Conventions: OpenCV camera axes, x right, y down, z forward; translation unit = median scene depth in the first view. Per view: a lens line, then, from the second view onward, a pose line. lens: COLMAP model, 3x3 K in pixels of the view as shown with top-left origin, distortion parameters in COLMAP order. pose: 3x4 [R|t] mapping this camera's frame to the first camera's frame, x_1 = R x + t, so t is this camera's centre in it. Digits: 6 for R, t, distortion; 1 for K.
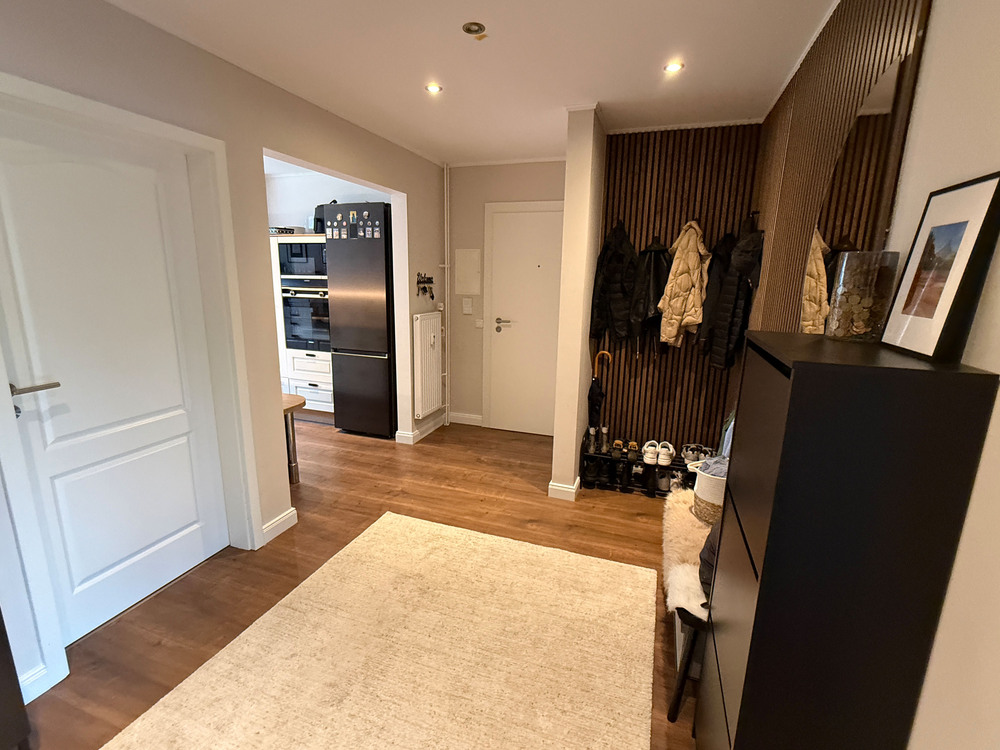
lens RADIAL K [[460.4, 0, 501.8], [0, 460.4, 370.7], [0, 0, 1]] dist [0.000558, 0.000175]
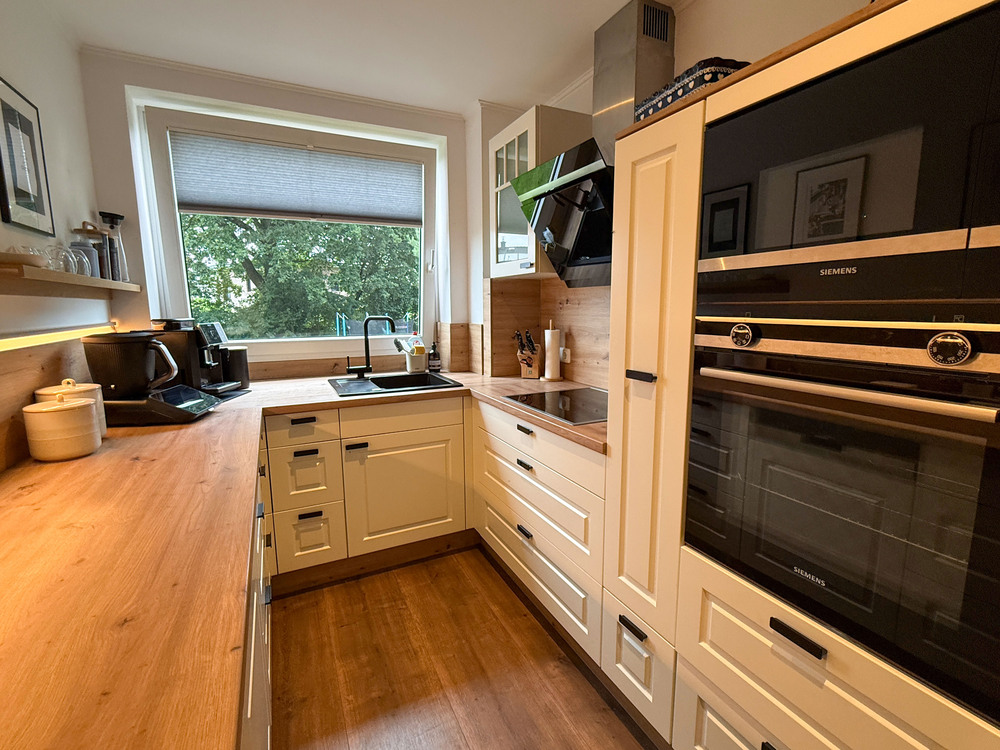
lens RADIAL K [[460.4, 0, 501.8], [0, 460.4, 370.7], [0, 0, 1]] dist [0.000558, 0.000175]
pose [[0.705314, 0.074360, -0.704984, -0.375716], [-0.125193, 0.991918, -0.020627, -0.131884], [0.697752, 0.102808, 0.708923, 0.755757]]
